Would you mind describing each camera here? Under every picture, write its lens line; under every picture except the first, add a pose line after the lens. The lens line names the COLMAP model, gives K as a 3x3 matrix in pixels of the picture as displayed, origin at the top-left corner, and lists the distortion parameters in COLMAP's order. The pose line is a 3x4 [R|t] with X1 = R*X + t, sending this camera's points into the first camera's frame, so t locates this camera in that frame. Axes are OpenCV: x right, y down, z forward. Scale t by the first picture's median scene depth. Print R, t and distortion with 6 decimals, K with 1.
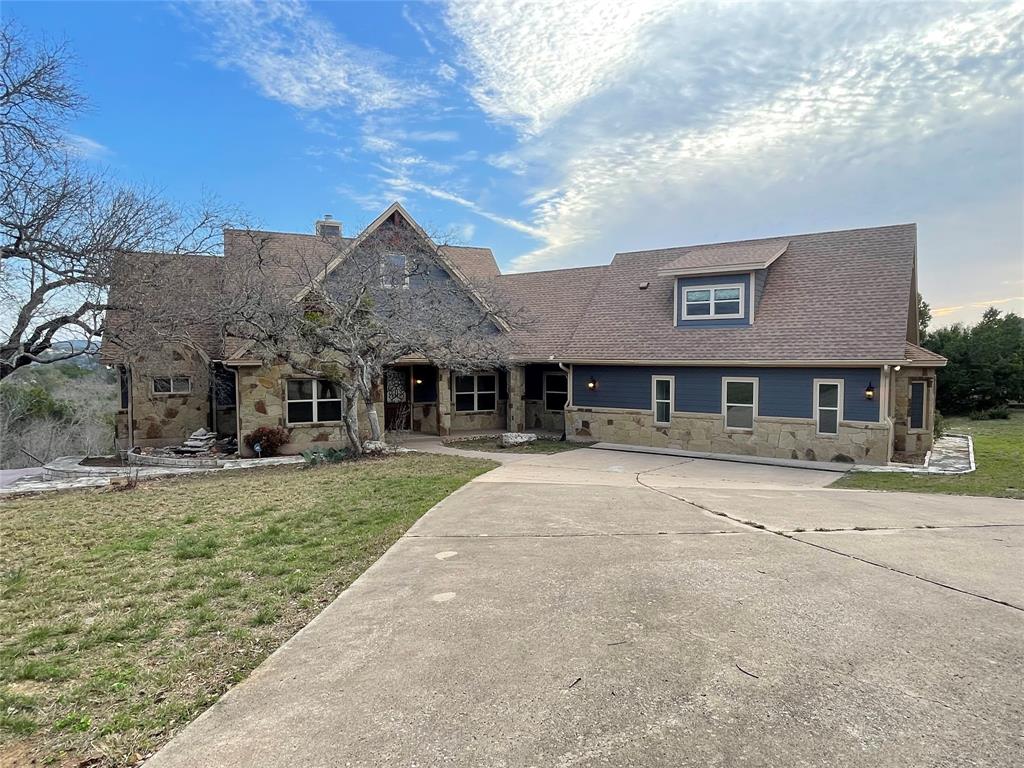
lens RADIAL K [[626.7, 0, 512.0], [0, 626.7, 384.0], [0, 0, 1]] dist [0.001524, 0.000034]
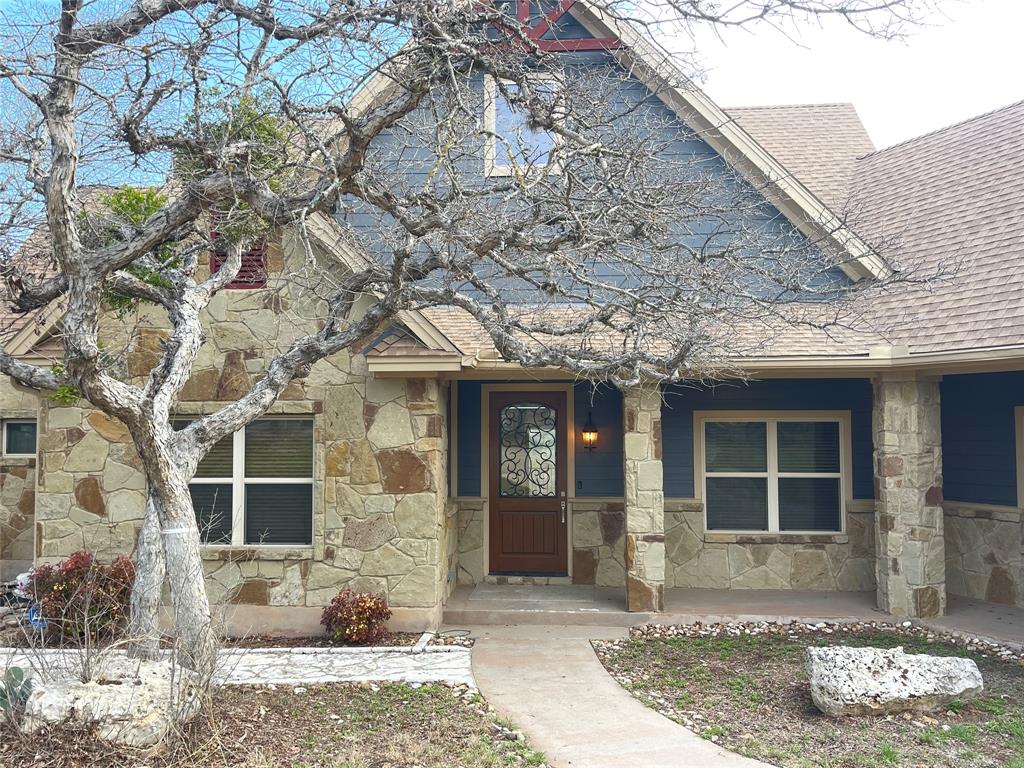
lens RADIAL K [[857.6, 0, 512.0], [0, 857.6, 384.0], [0, 0, 1]] dist [0.041414, -0.004500]
pose [[0.884418, -0.023981, -0.466079, 0.034458], [-0.022752, 0.995276, -0.094385, 0.013247], [0.466140, 0.094080, 0.879694, 0.586845]]
